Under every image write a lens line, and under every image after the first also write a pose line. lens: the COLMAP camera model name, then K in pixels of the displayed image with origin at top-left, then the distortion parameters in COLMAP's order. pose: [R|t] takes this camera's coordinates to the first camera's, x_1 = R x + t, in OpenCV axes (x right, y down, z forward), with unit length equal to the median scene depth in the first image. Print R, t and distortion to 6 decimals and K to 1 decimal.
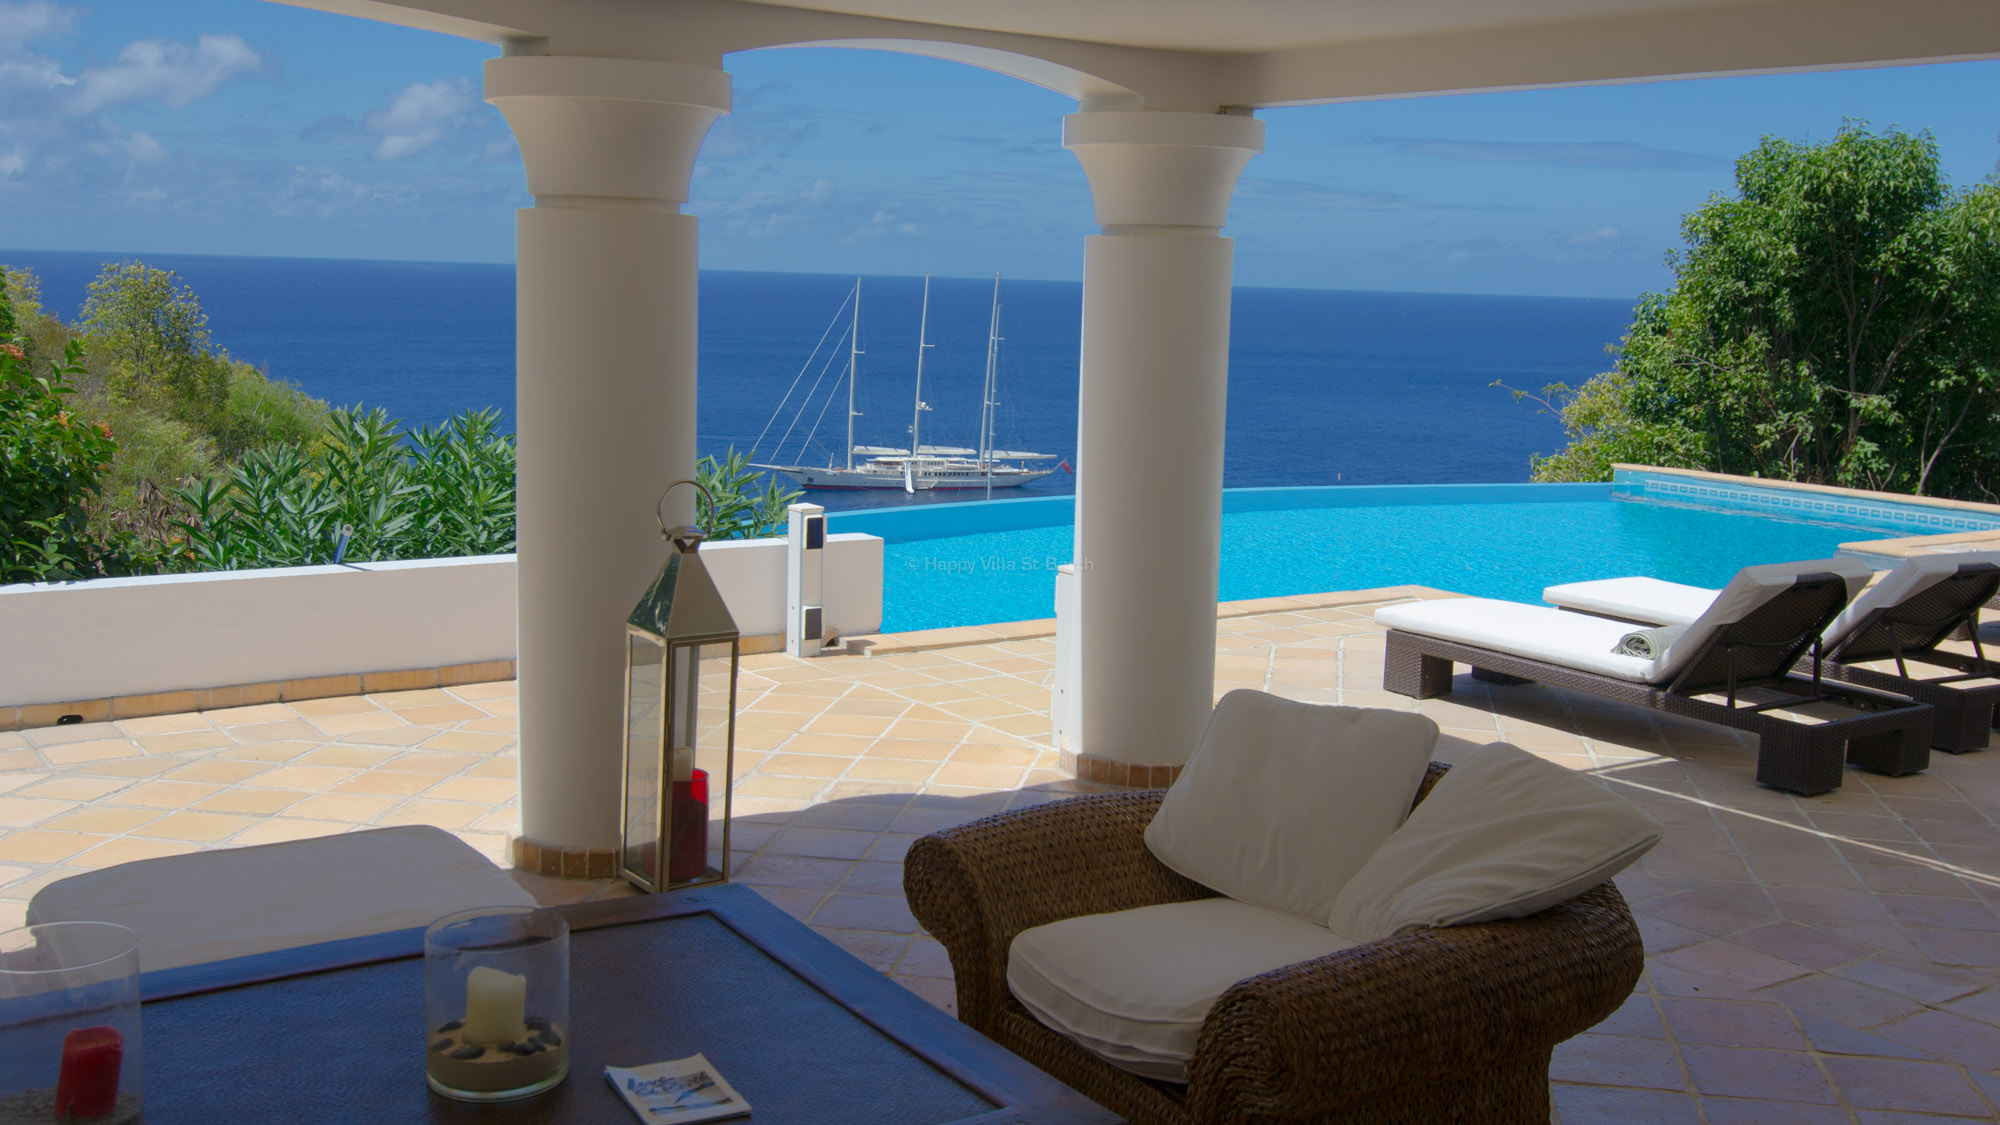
lens RADIAL K [[2087.4, 0, 1000.0], [0, 2087.4, 562.5], [0, 0, 1]] dist [-0.004587, -0.020140]
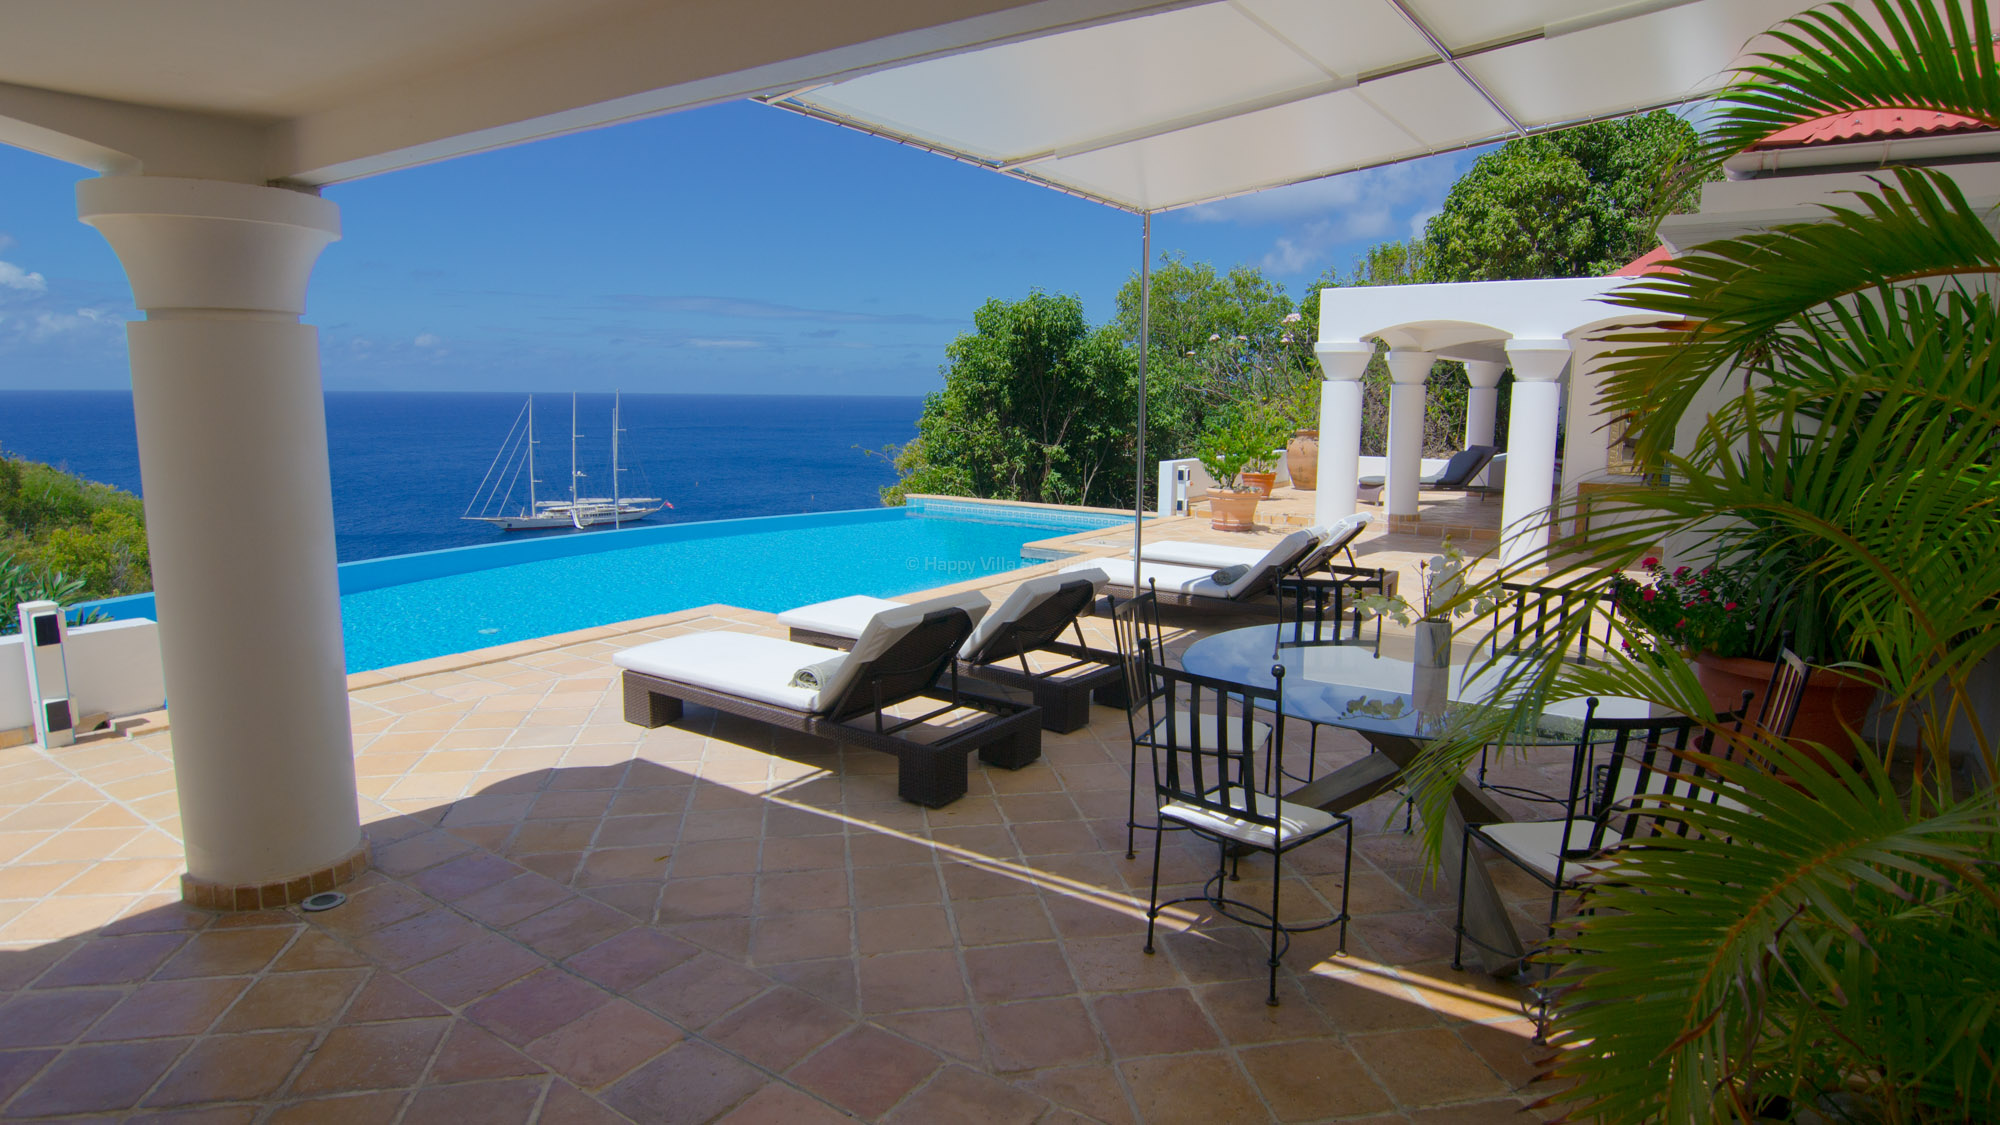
lens RADIAL K [[1116.6, 0, 1031.2], [0, 1116.6, 553.8], [0, 0, 1]] dist [-0.016589, -0.000110]
pose [[0.938331, -0.070280, 0.338519, 0.076972], [0.066316, 0.997527, 0.023279, -0.013195], [-0.339318, 0.000606, 0.940672, 0.129440]]
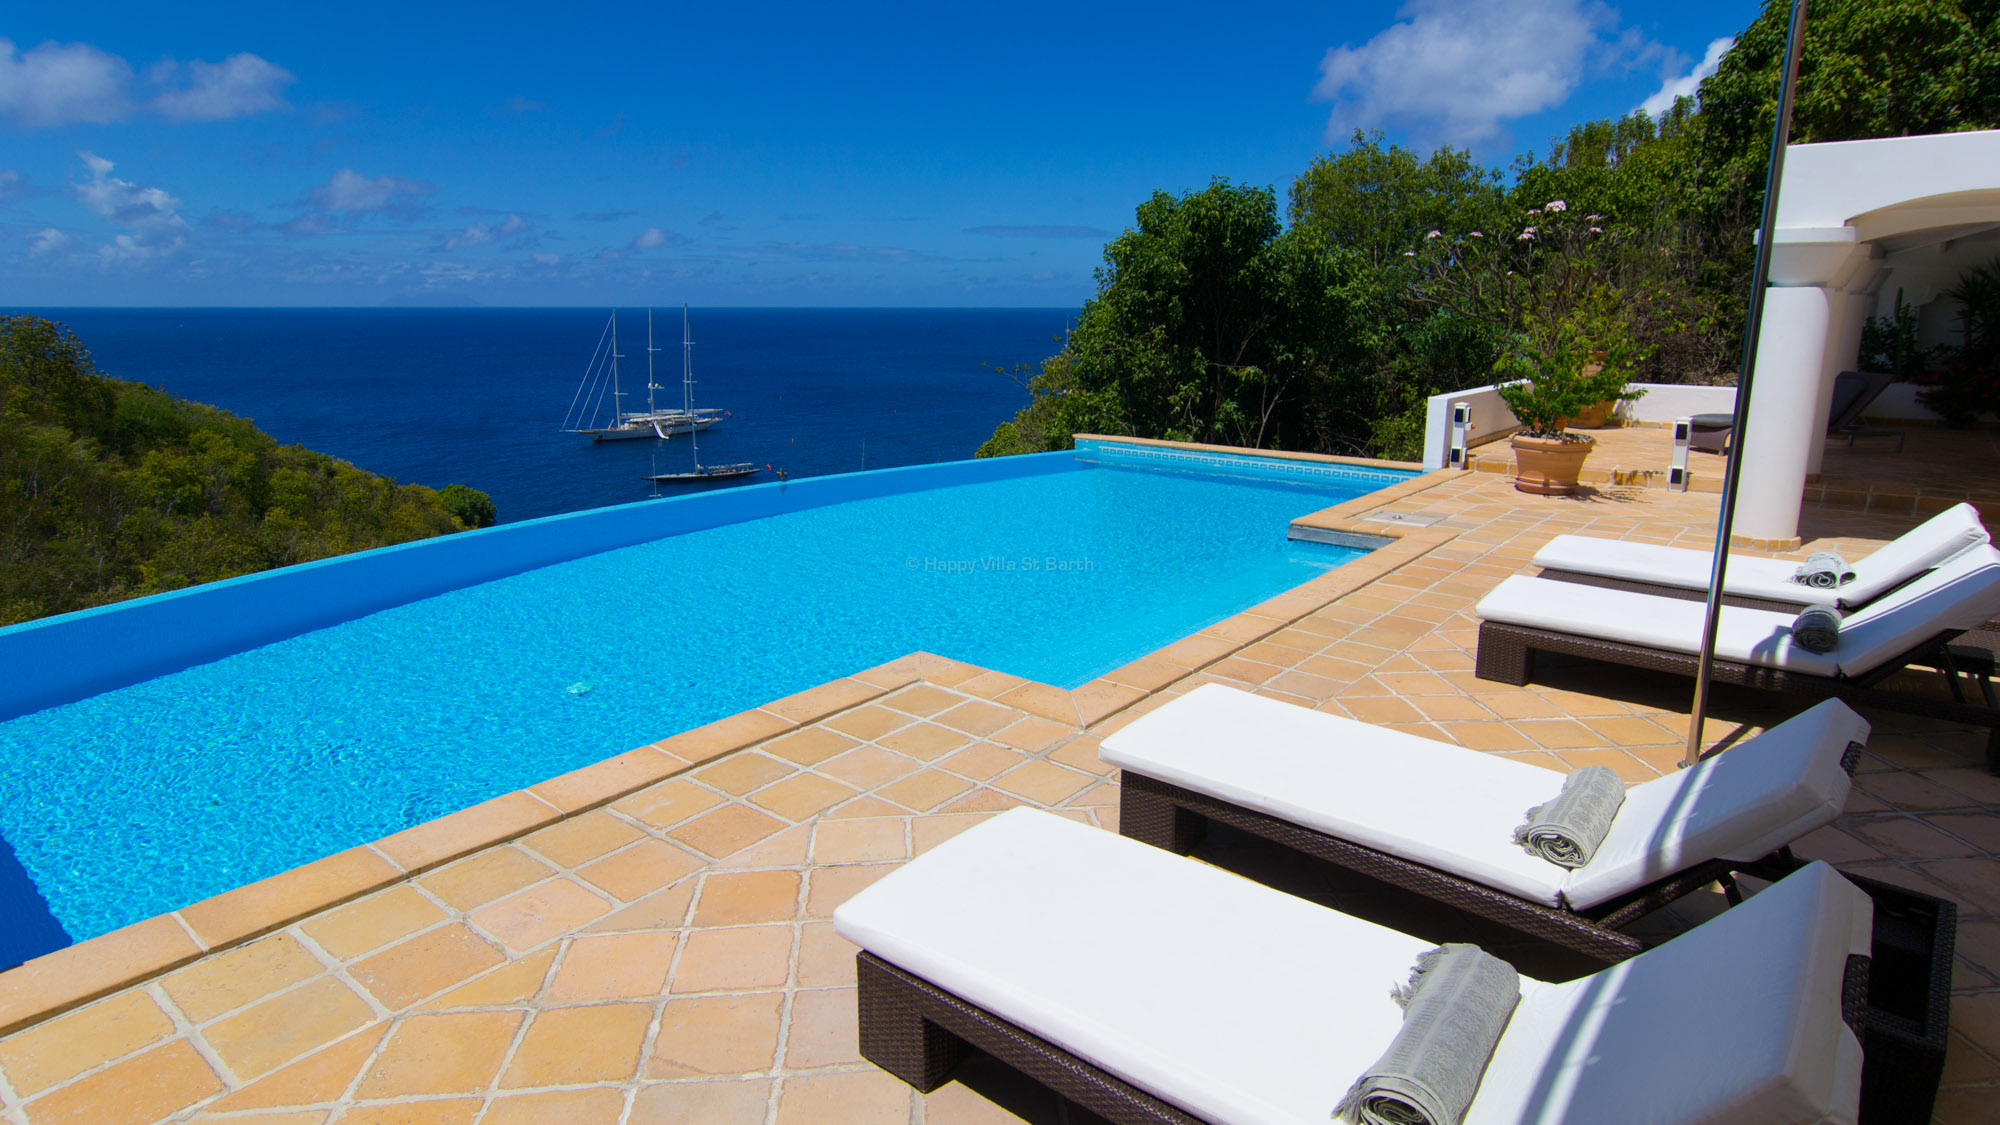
lens RADIAL K [[1123.6, 0, 1018.7], [0, 1123.6, 553.2], [0, 0, 1]] dist [-0.035733, 0.034335]
pose [[0.962745, -0.086460, 0.256218, 0.064288], [0.064164, 0.993488, 0.094151, -0.036421], [-0.262690, -0.074203, 0.962023, 0.286316]]
